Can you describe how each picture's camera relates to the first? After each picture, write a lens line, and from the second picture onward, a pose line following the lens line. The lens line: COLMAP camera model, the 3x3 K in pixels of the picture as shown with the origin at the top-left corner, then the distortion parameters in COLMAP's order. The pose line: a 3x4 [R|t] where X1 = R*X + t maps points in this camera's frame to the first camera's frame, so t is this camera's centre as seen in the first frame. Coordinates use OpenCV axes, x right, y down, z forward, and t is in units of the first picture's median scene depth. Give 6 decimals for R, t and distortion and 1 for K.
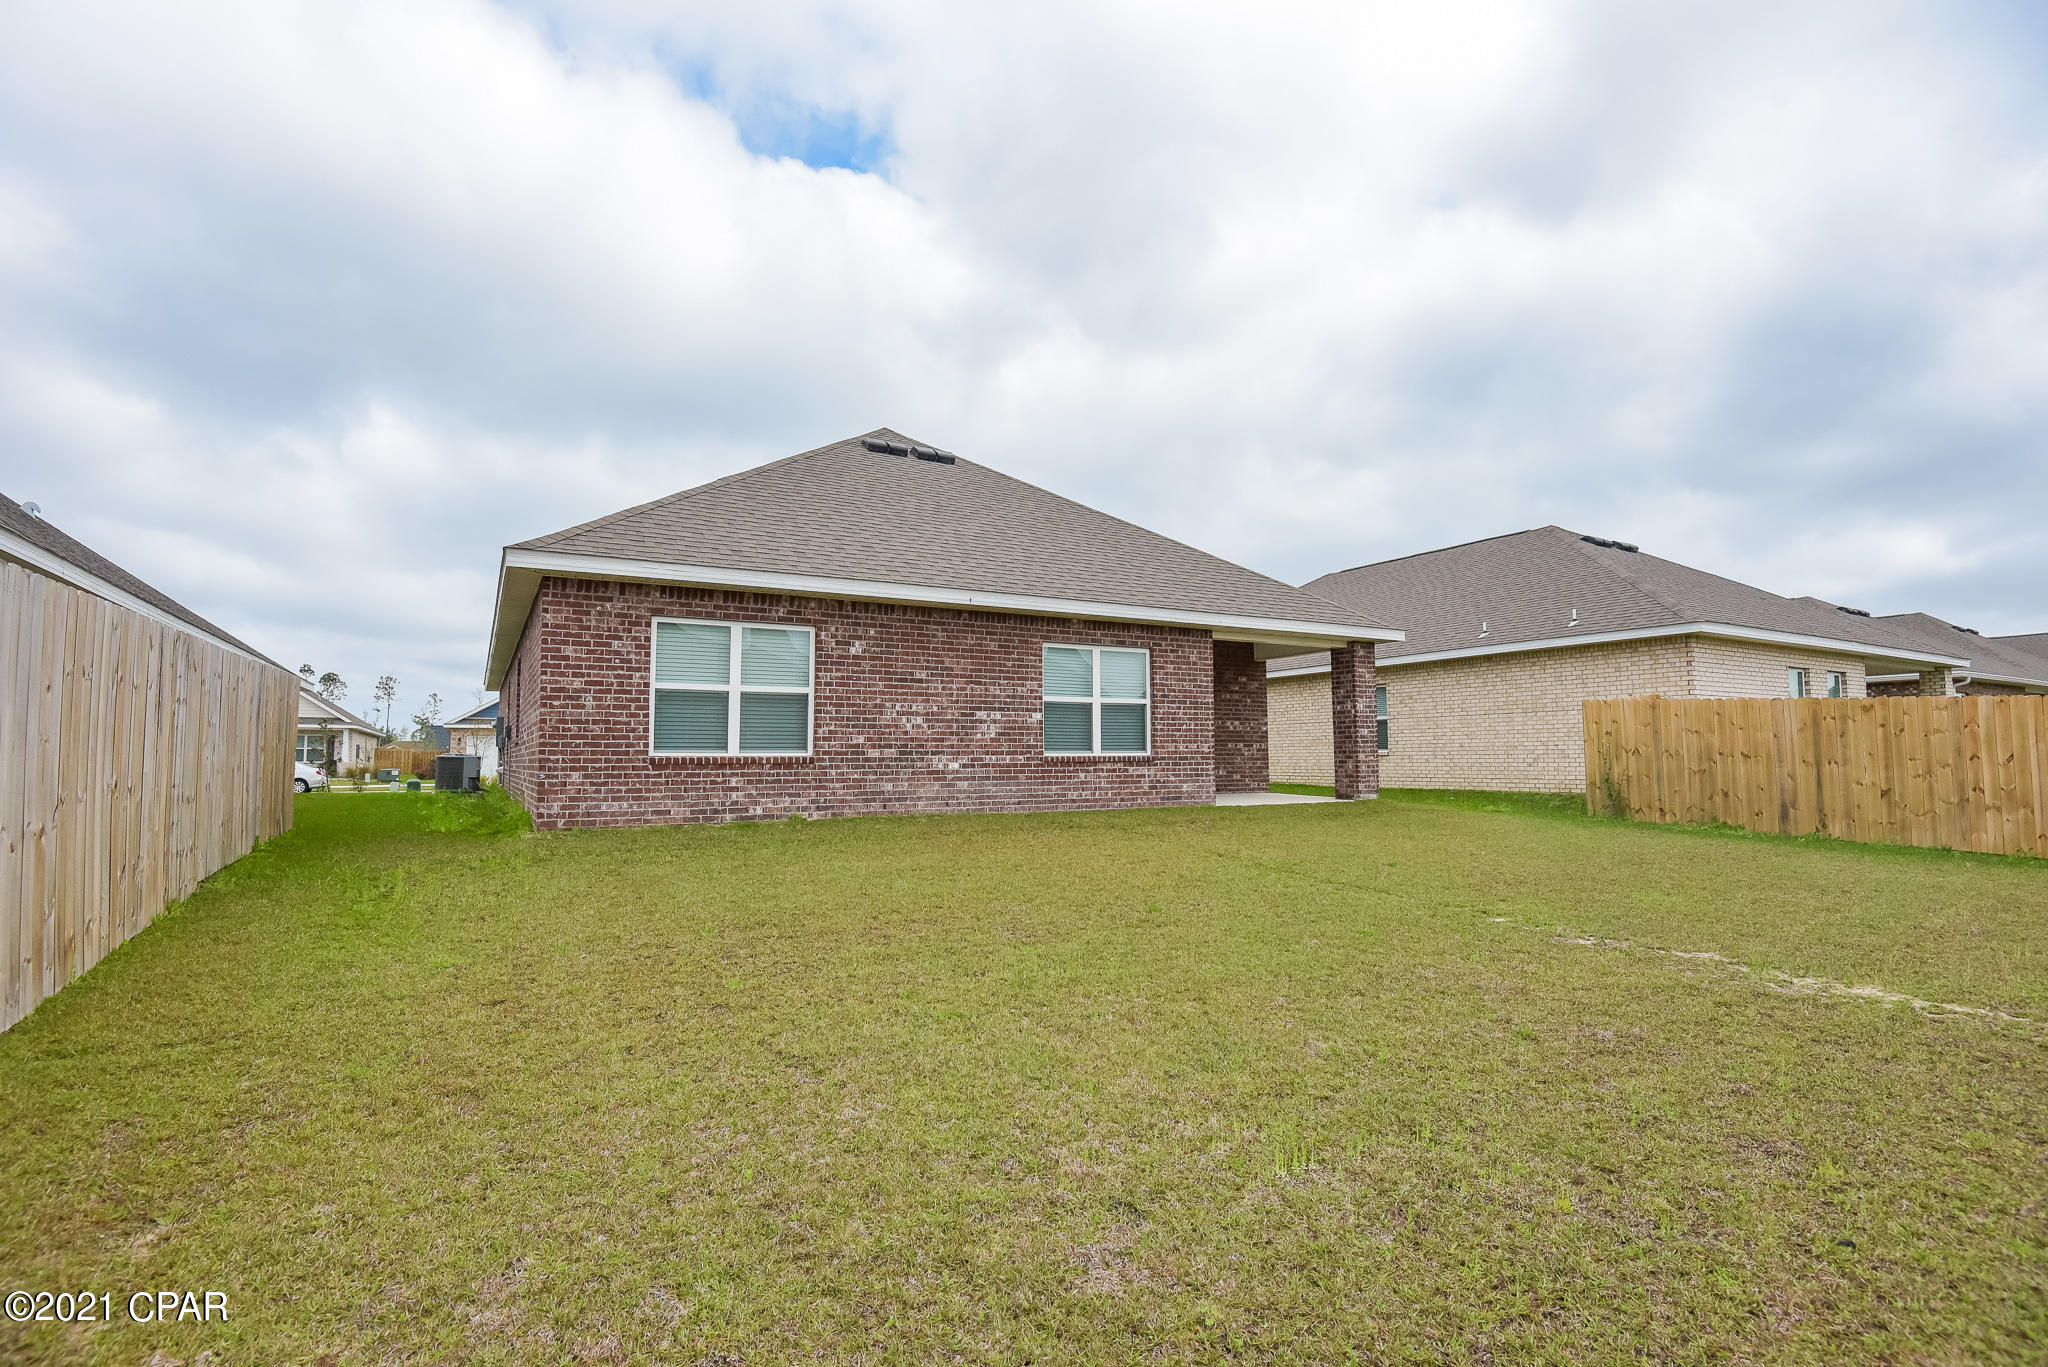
lens RADIAL K [[961.5, 0, 1021.1], [0, 961.5, 686.5], [0, 0, 1]] dist [0.002578, -0.027274]
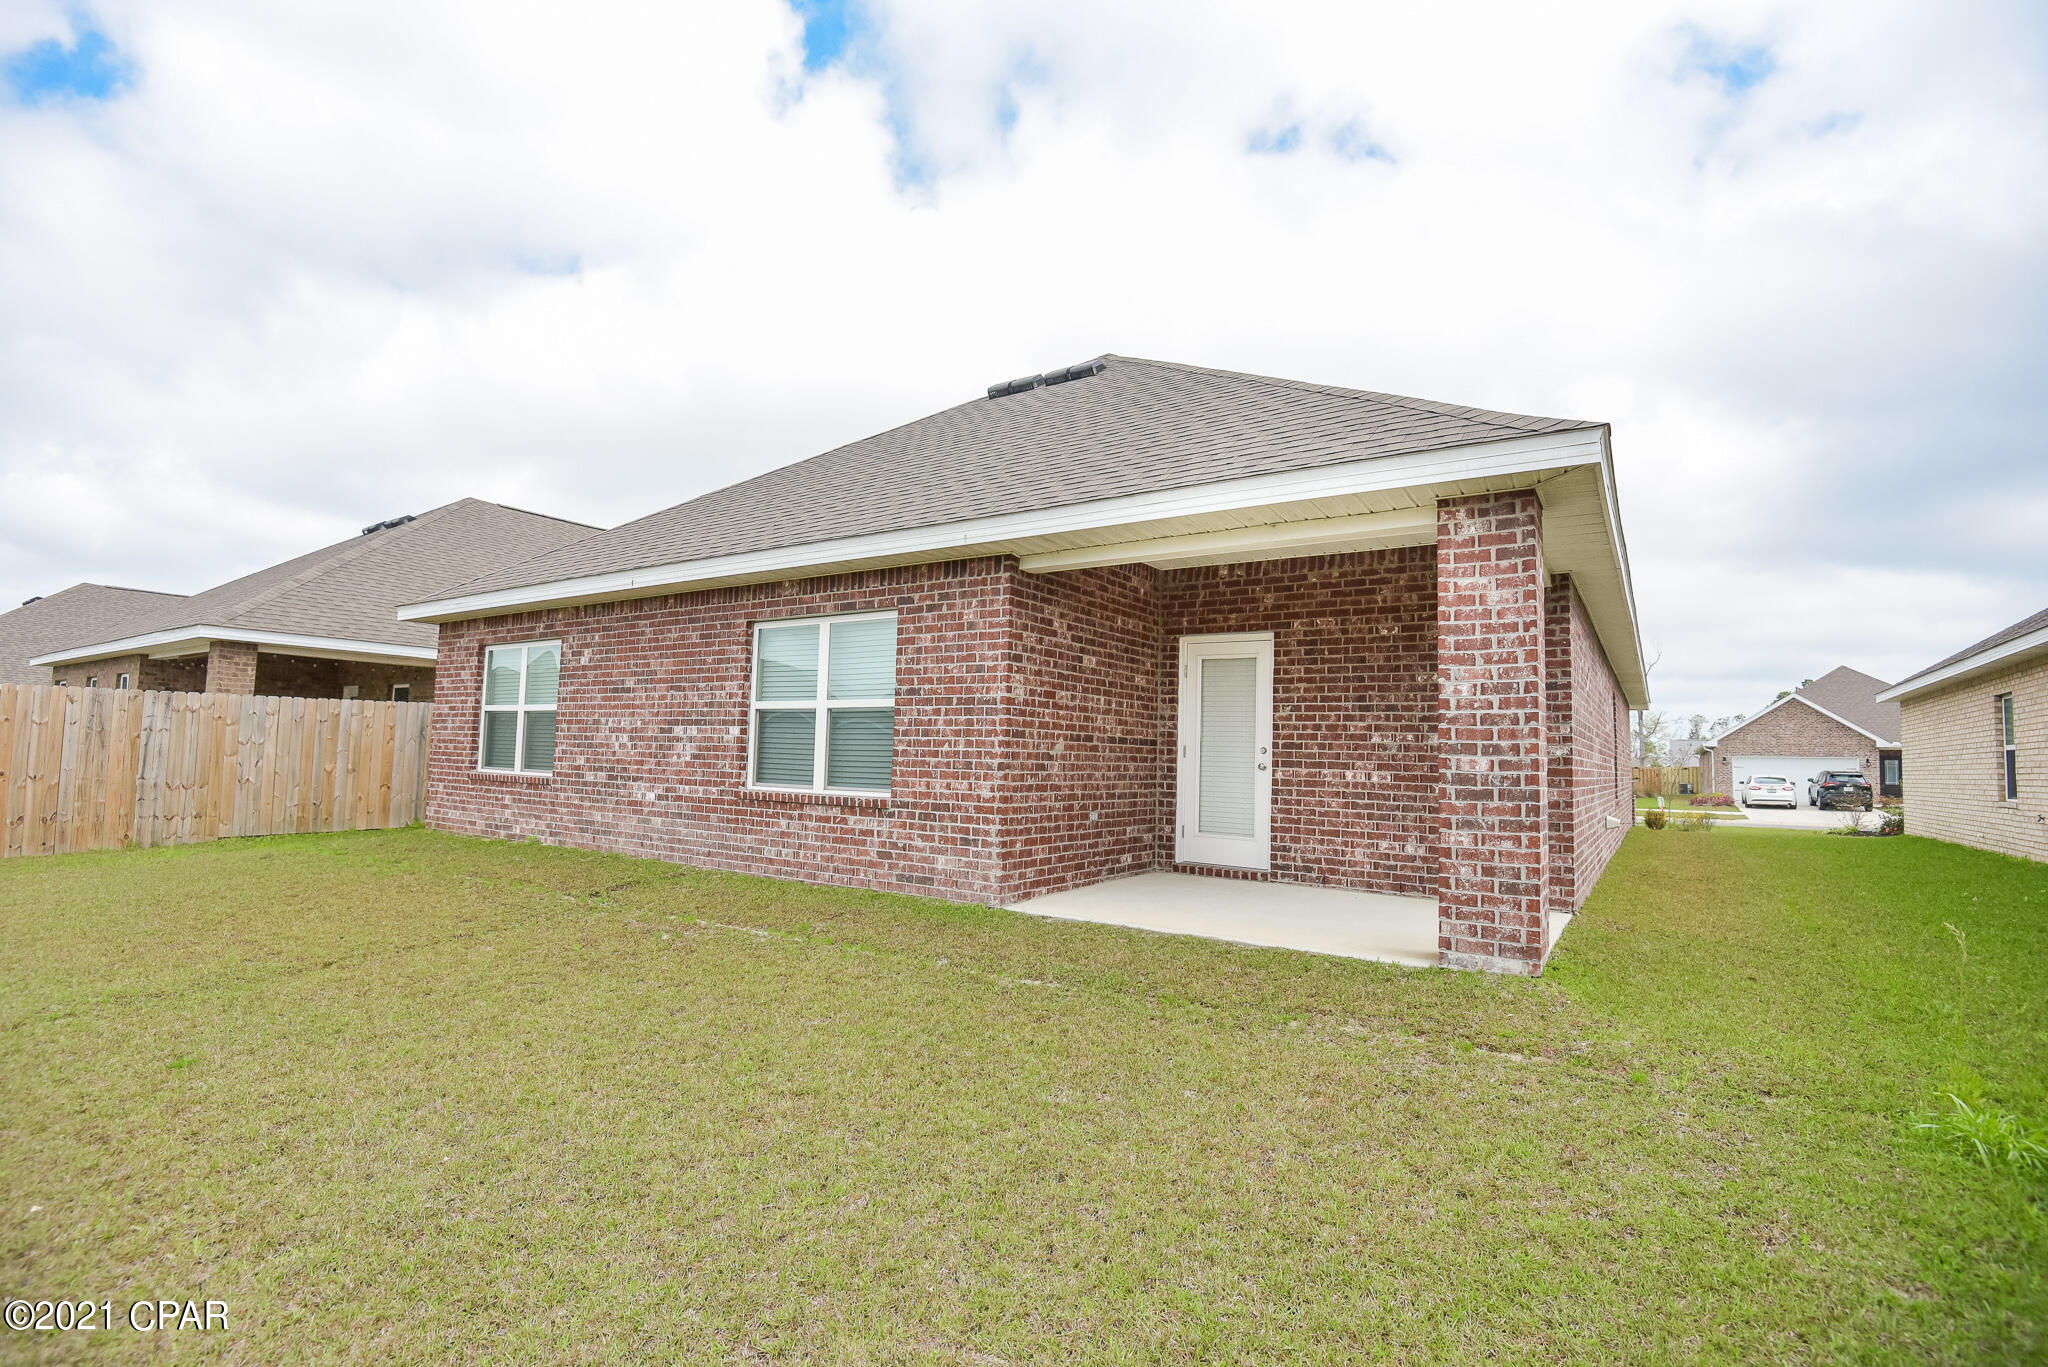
lens RADIAL K [[937.0, 0, 1026.5], [0, 937.0, 689.2], [0, 0, 1]] dist [-0.000796, -0.028730]
pose [[0.449217, -0.050651, -0.891986, 0.748544], [0.037219, 0.998586, -0.037961, 0.035700], [0.892647, -0.016146, 0.450467, 0.929673]]
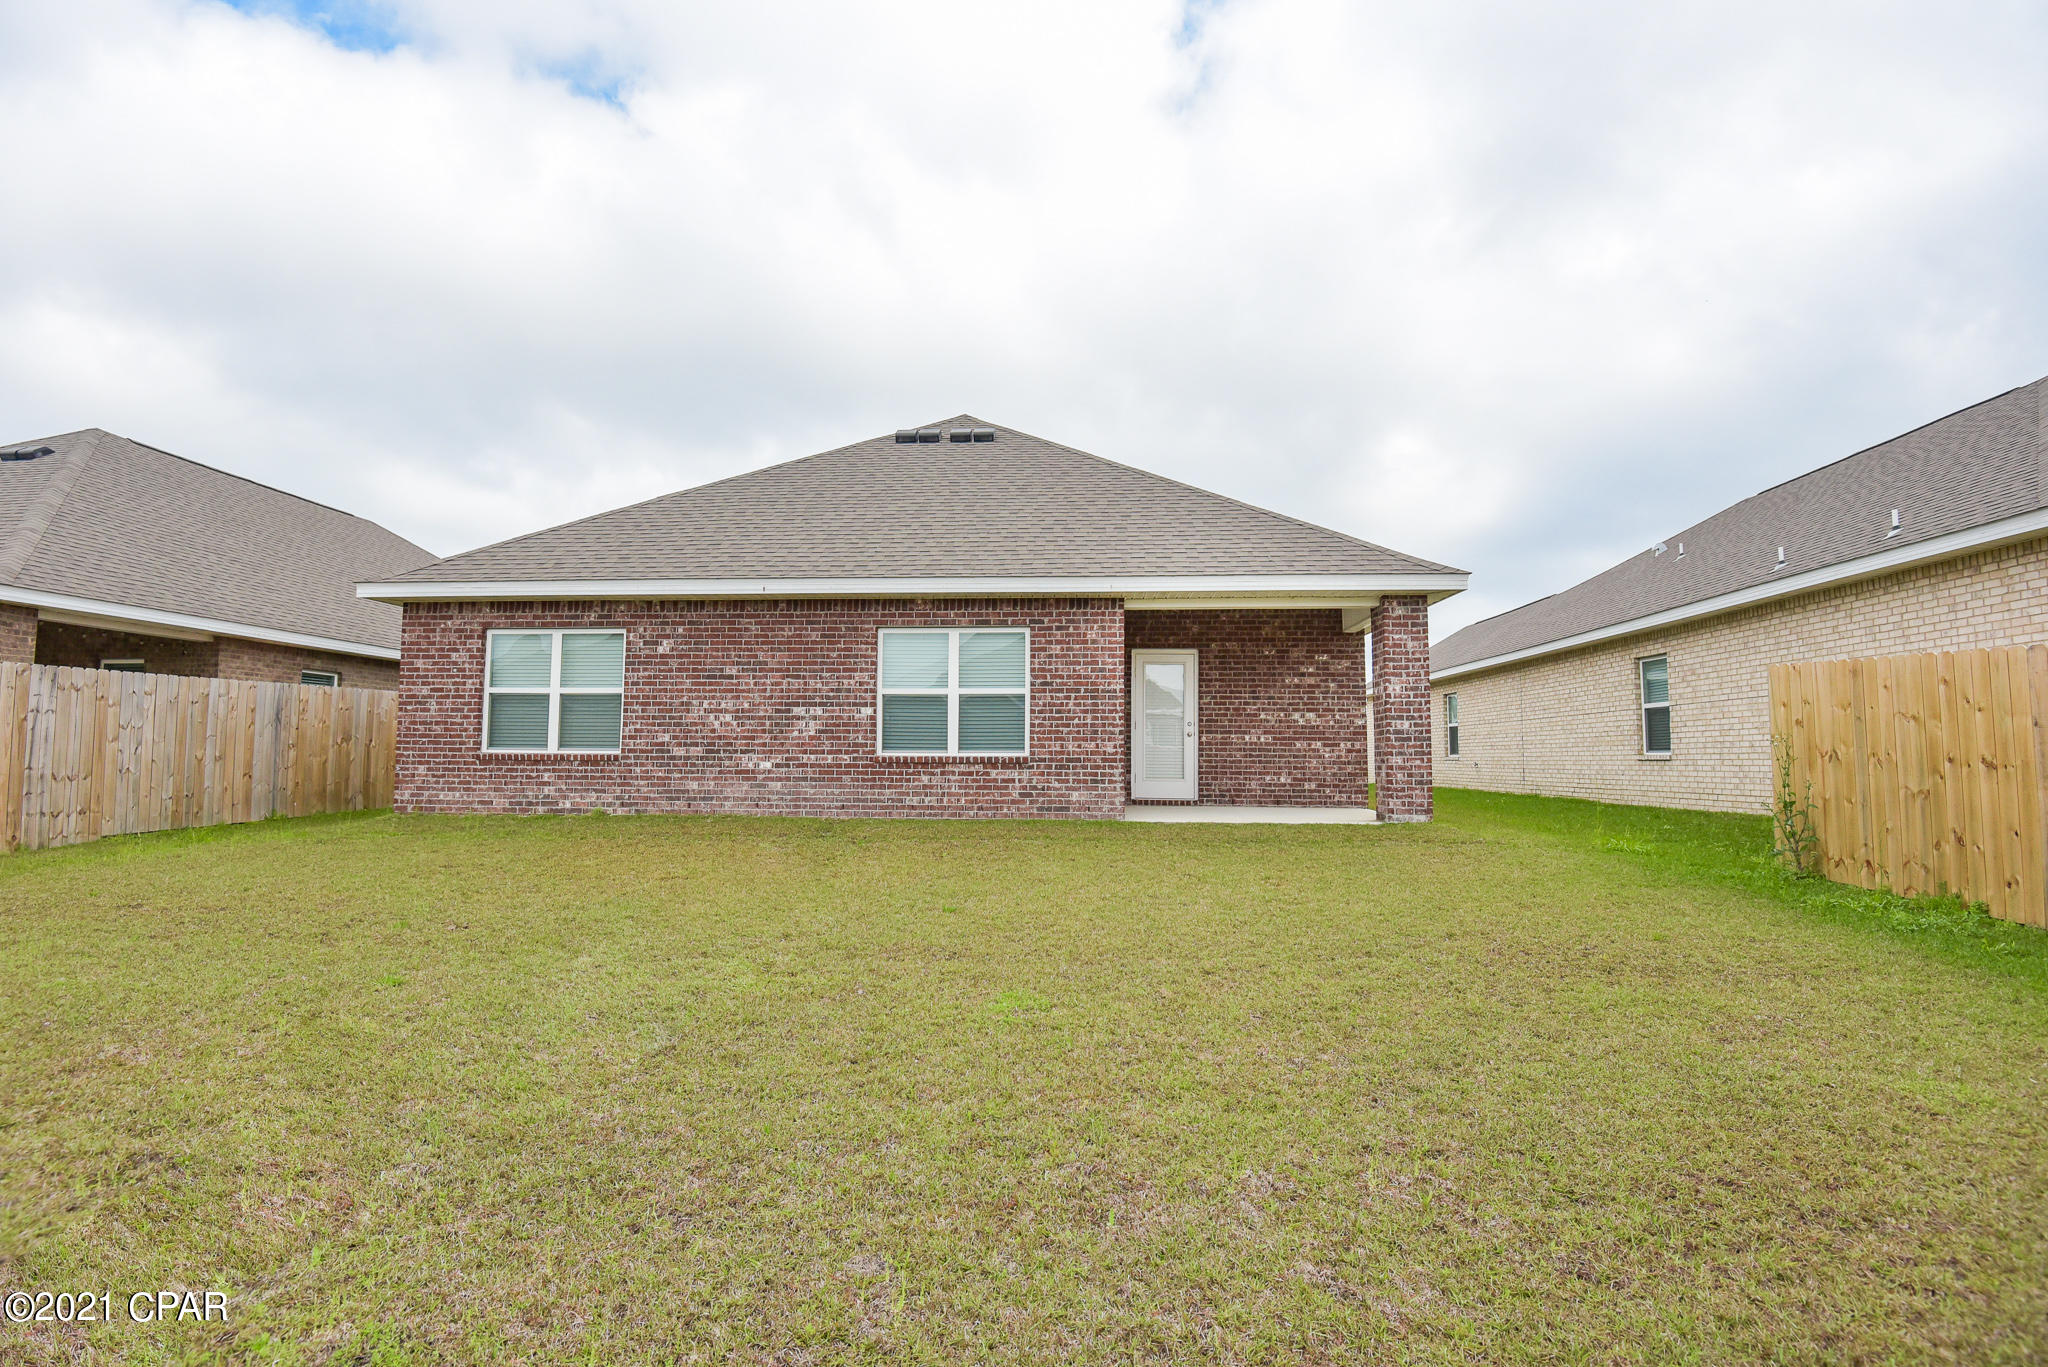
lens RADIAL K [[961.5, 0, 1021.1], [0, 961.5, 686.5], [0, 0, 1]] dist [0.002578, -0.027274]
pose [[0.833380, -0.033208, -0.551701, 0.663218], [0.032185, 0.999415, -0.011540, 0.023990], [0.551762, -0.008140, 0.833962, 0.349121]]
